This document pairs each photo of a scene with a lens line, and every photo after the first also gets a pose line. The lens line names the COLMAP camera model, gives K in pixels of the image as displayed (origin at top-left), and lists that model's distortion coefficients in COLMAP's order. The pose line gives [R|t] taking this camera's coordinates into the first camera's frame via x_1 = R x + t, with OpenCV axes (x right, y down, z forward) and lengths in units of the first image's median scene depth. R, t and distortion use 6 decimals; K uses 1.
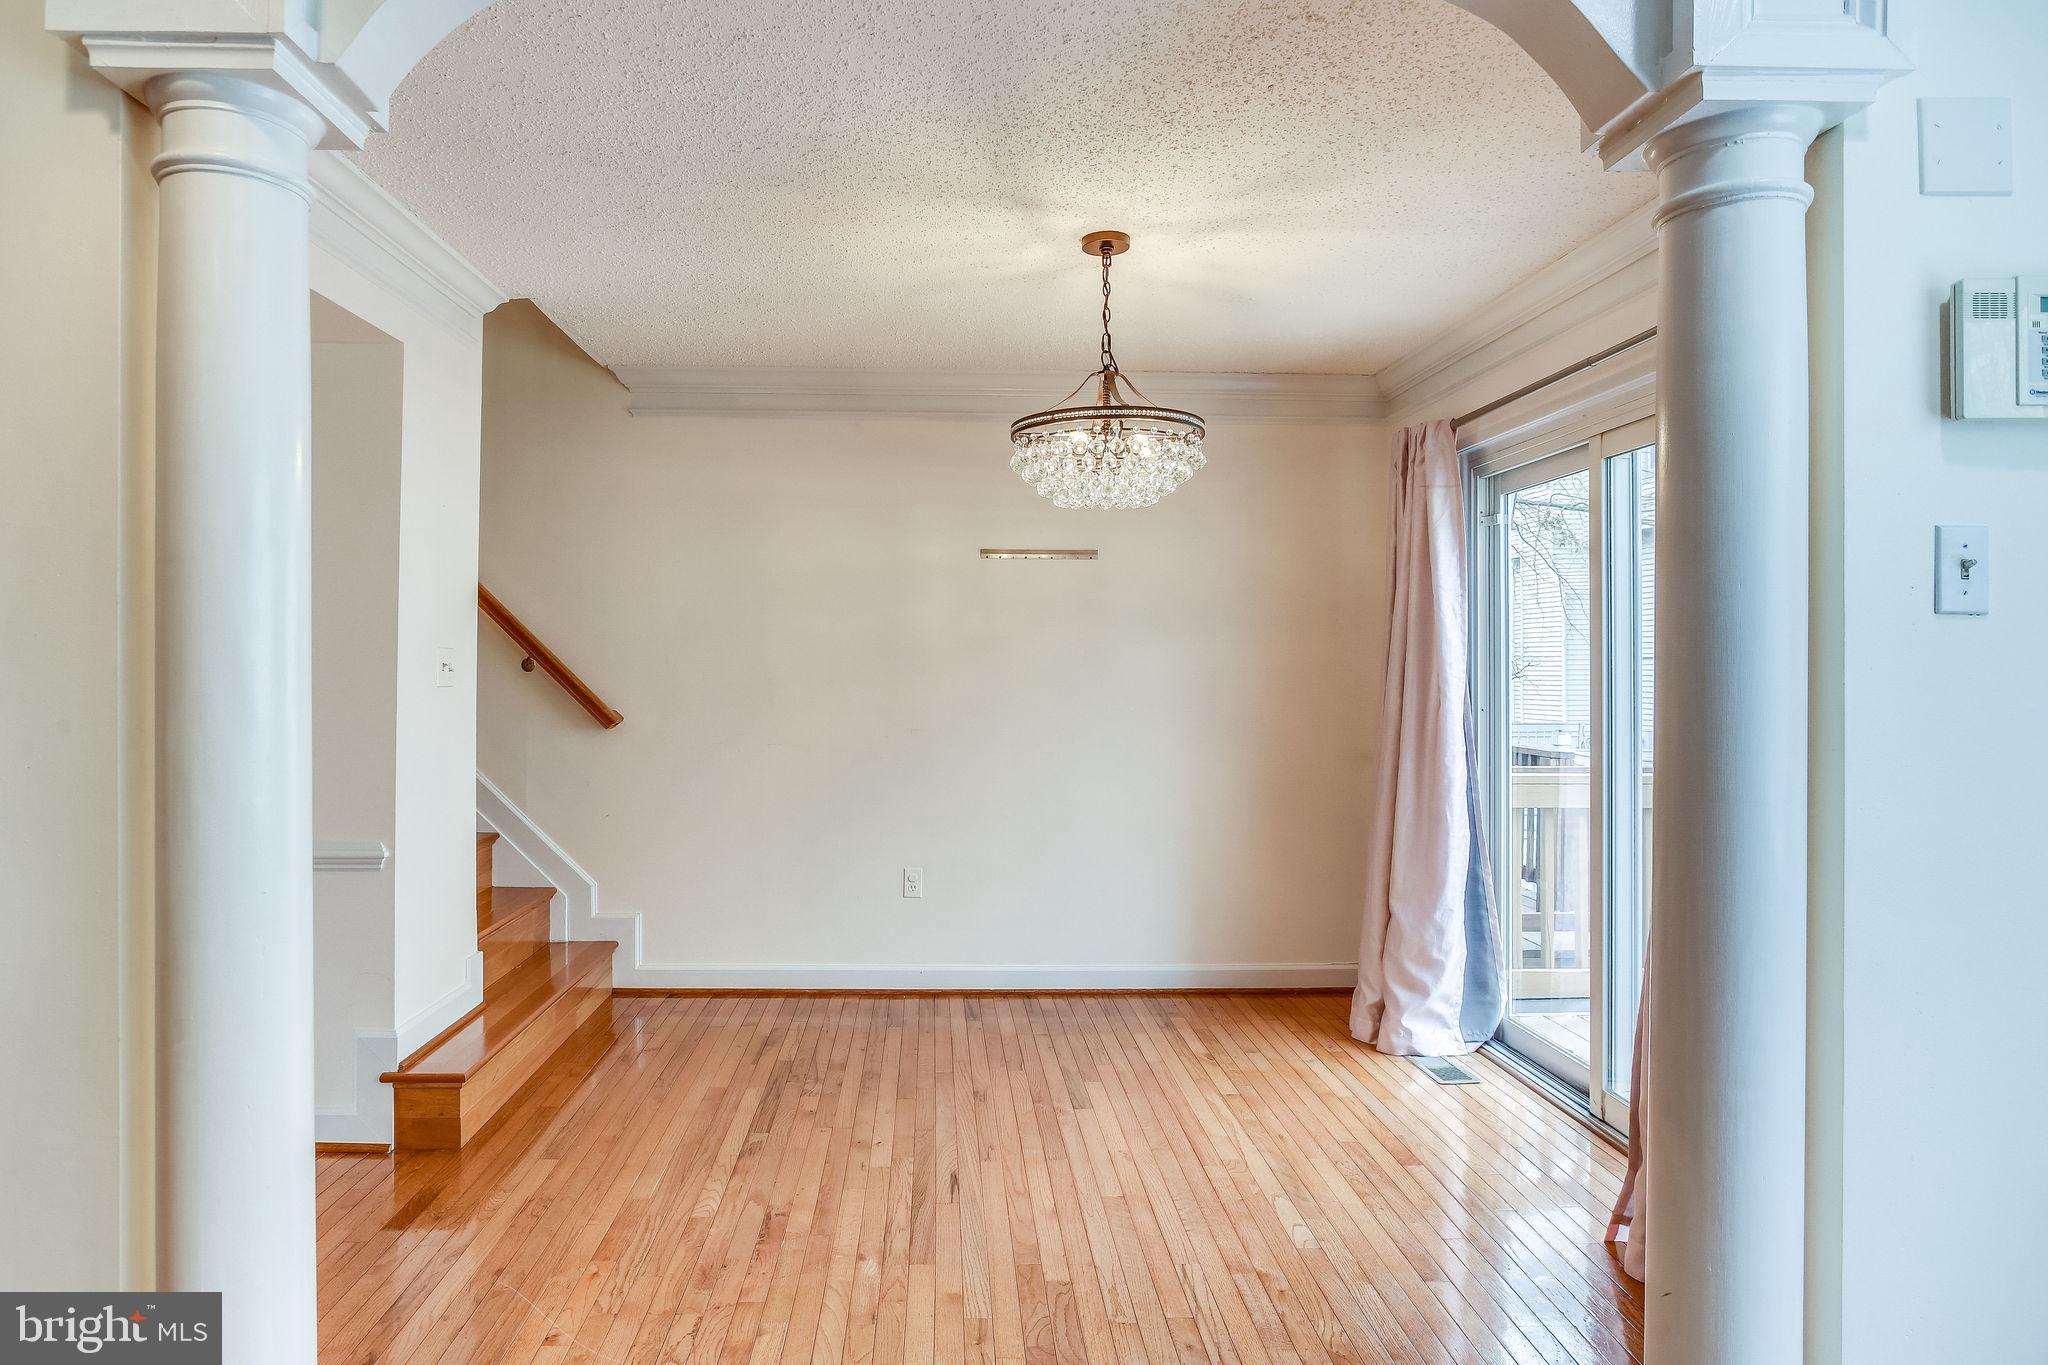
lens RADIAL K [[1158.4, 0, 956.6], [0, 1158.4, 656.5], [0, 0, 1]] dist [-0.014690, 0.002894]
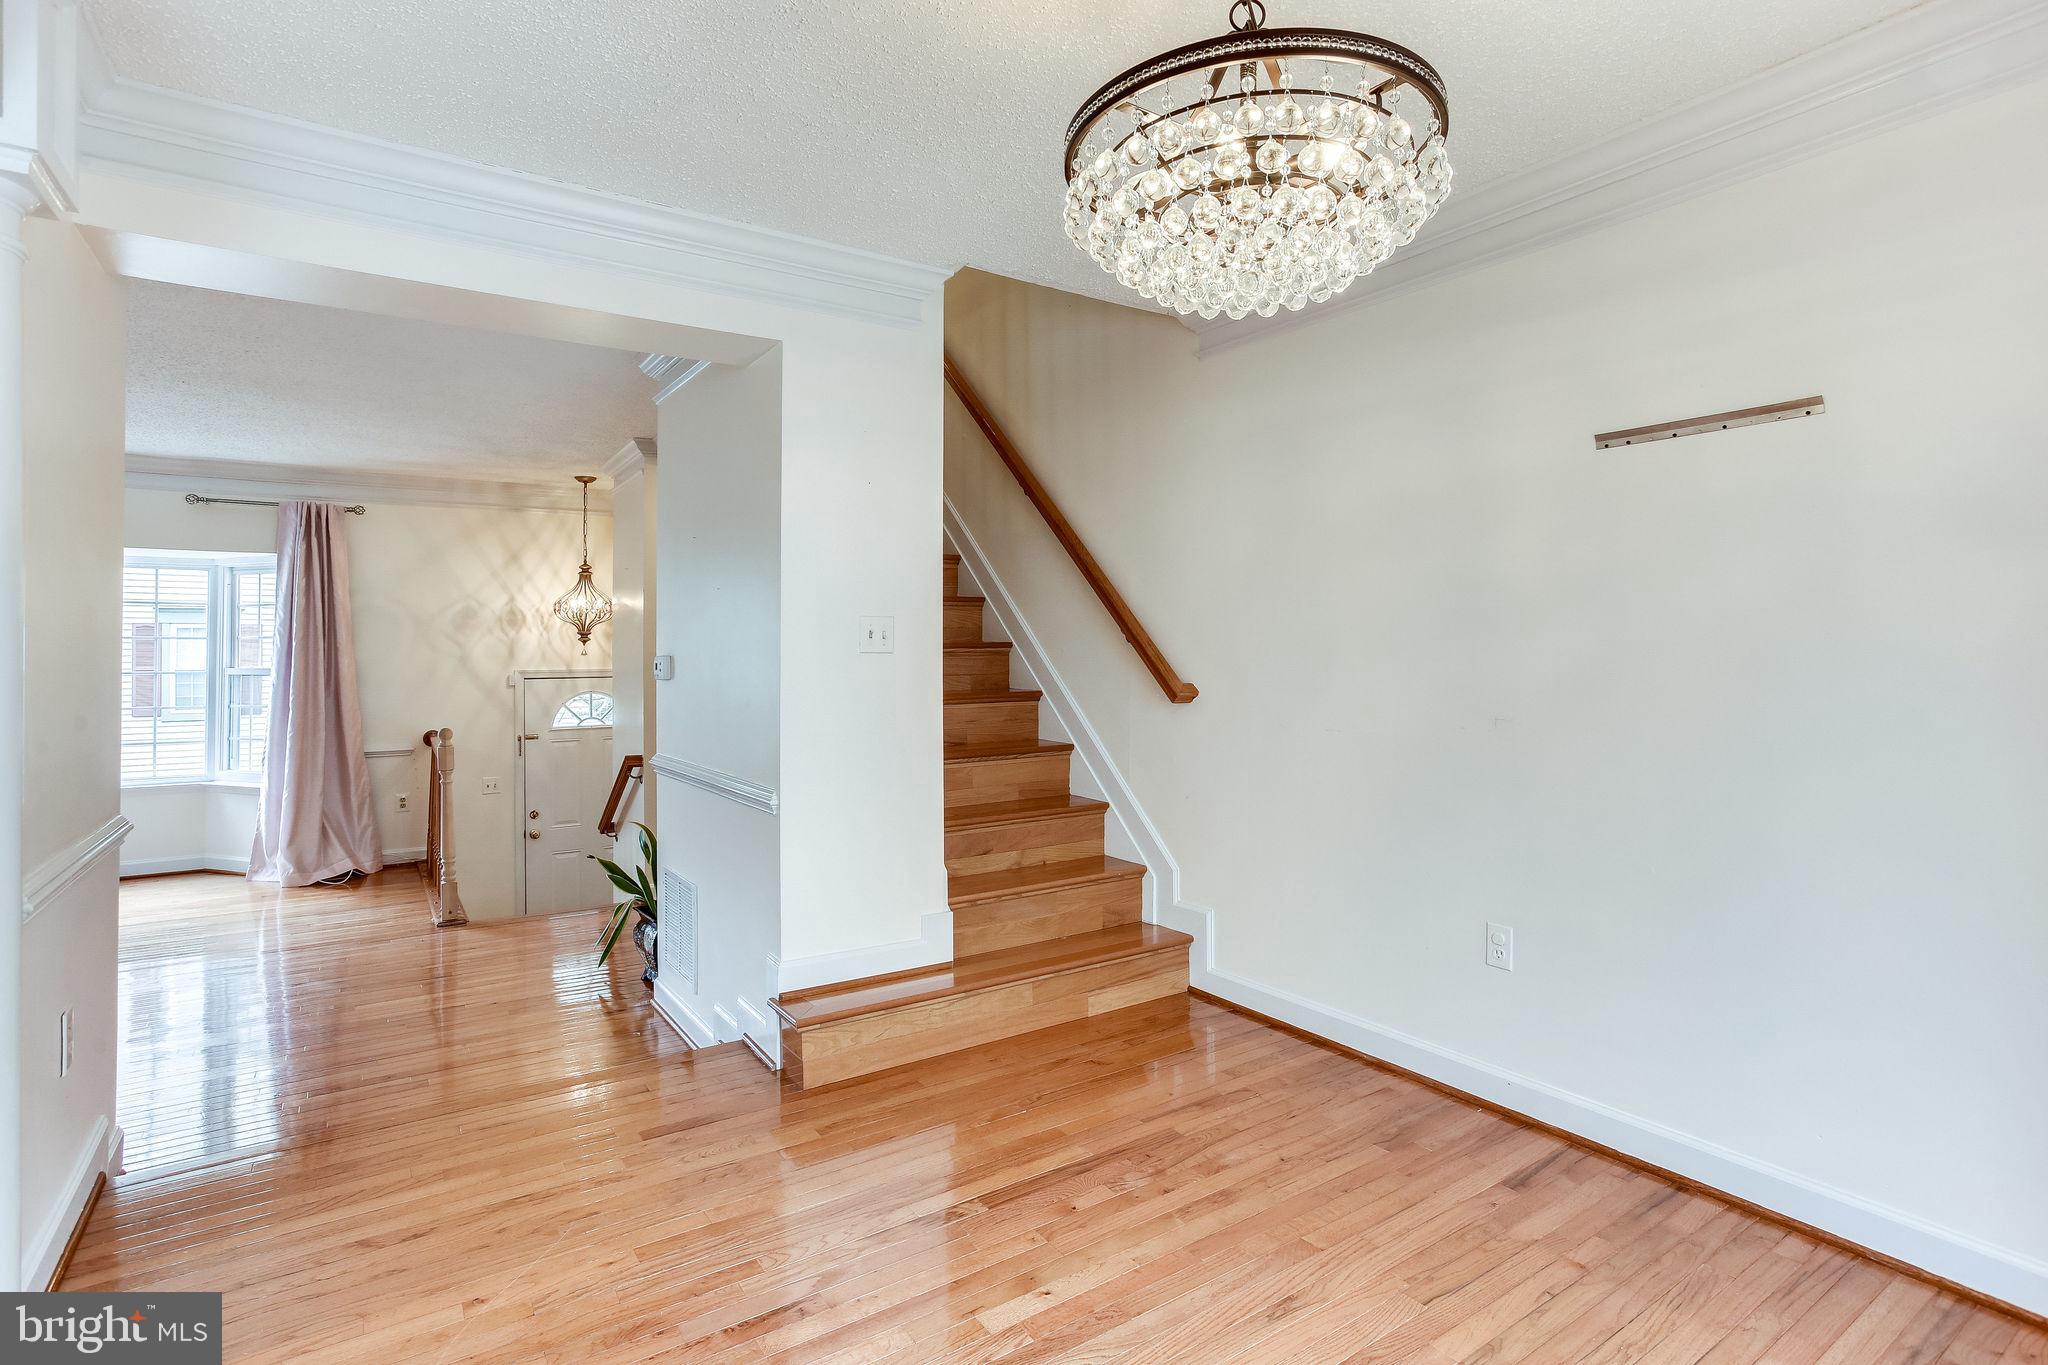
lens RADIAL K [[1010.4, 0, 1019.3], [0, 1010.4, 644.4], [0, 0, 1]] dist [-0.048464, 0.032783]
pose [[0.543083, -0.015963, -0.839527, 0.433496], [0.013128, 0.999858, -0.010519, 0.031236], [0.839577, -0.005308, 0.543216, 0.649481]]
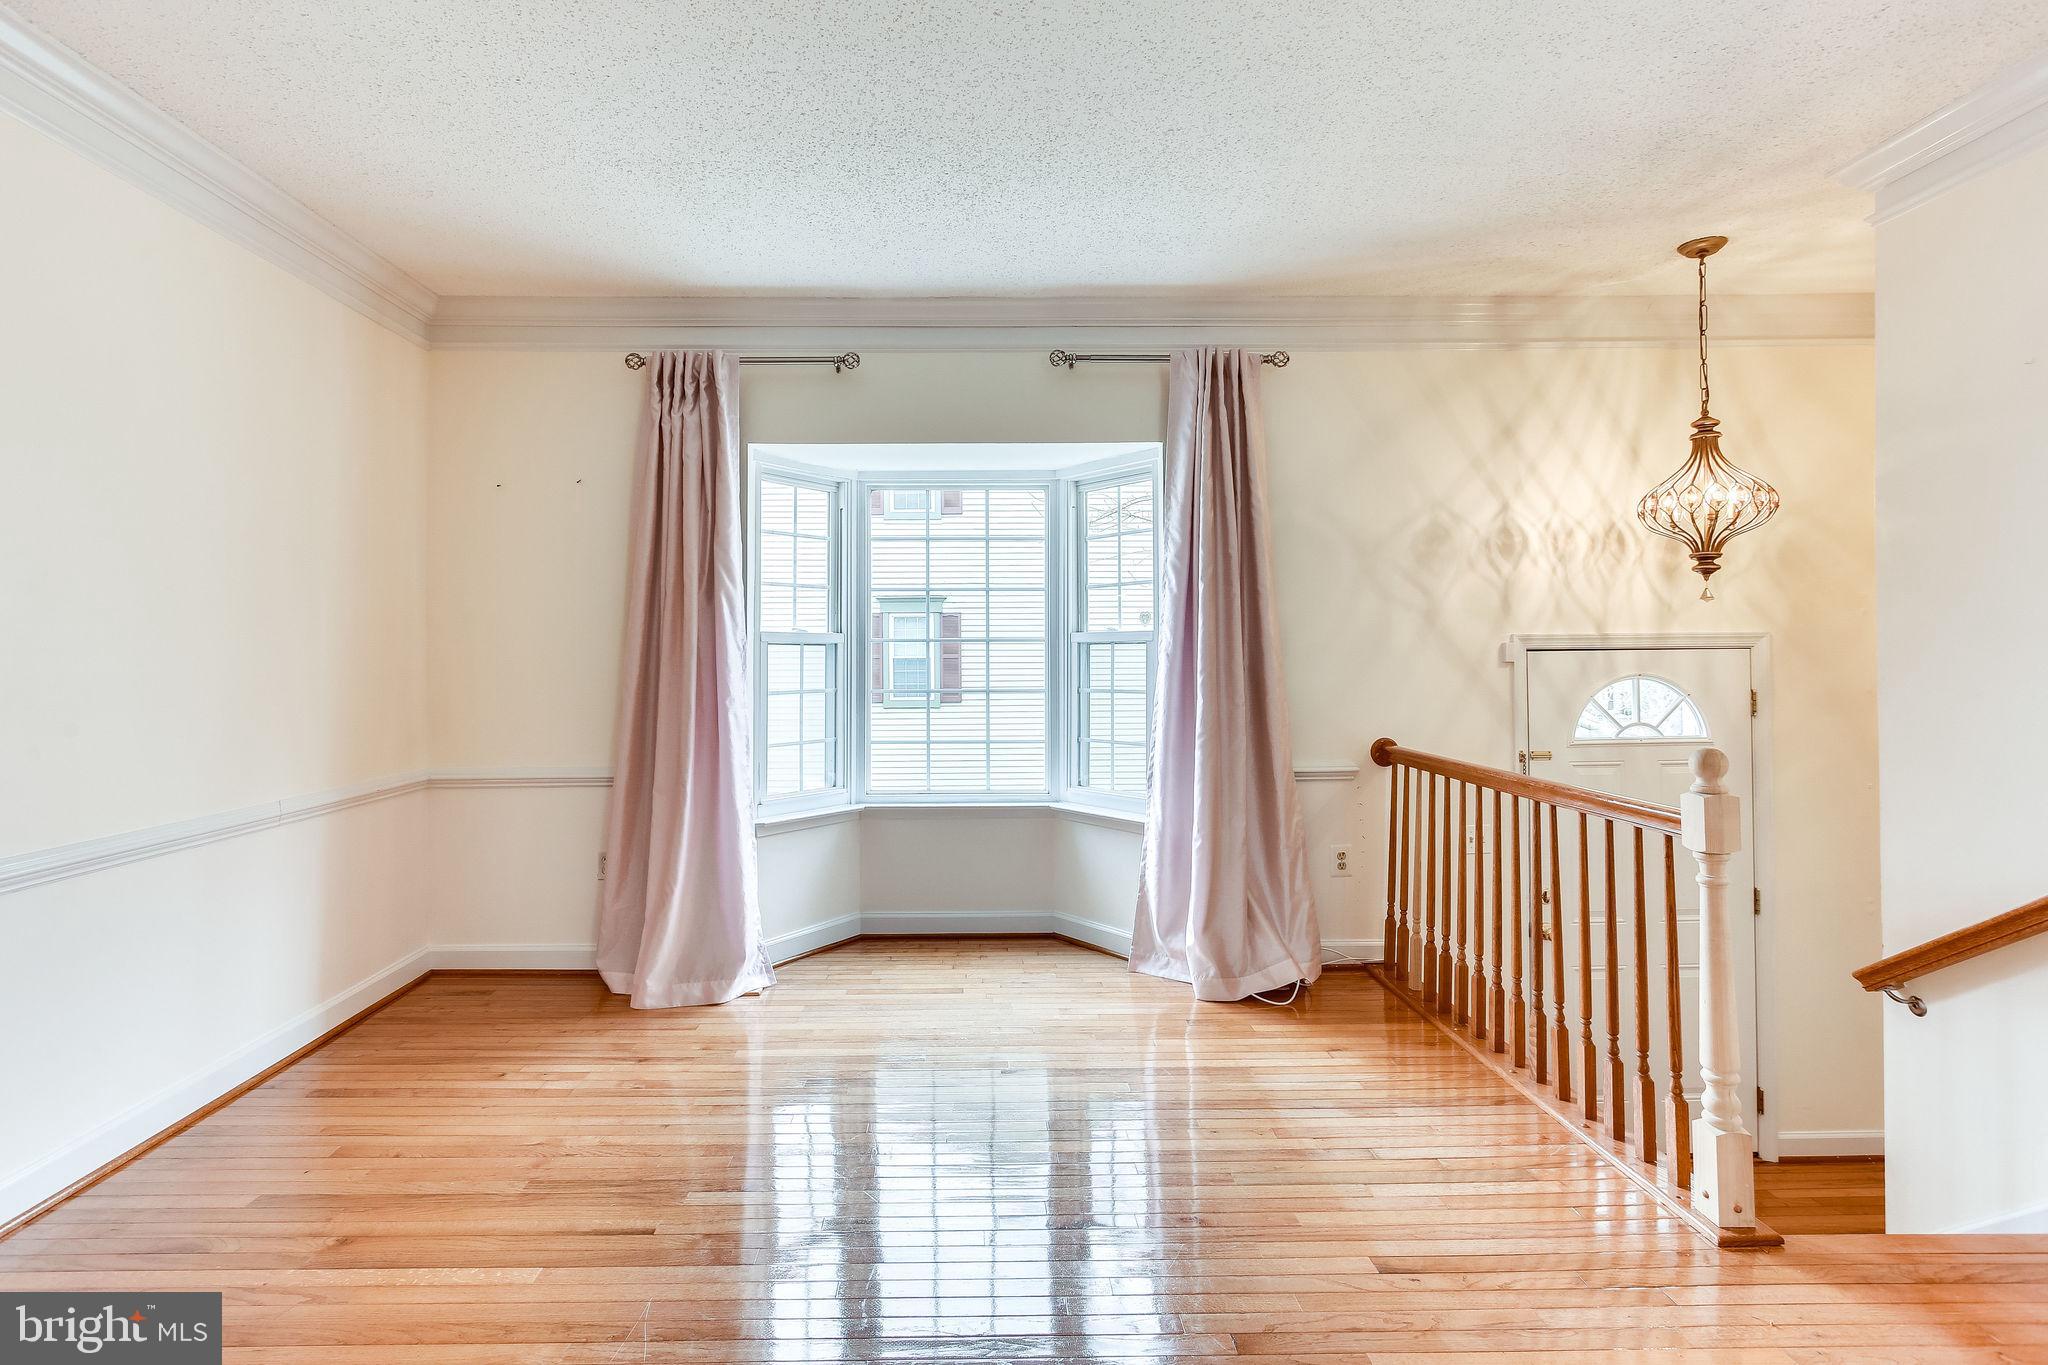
lens RADIAL K [[1017.6, 0, 971.8], [0, 1017.6, 645.3], [0, 0, 1]] dist [-0.038468, 0.020465]
pose [[-0.012121, -0.015706, -0.999803, -0.807018], [0.013441, 0.999784, -0.015868, 0.075538], [0.999836, -0.013631, -0.011907, 0.256080]]
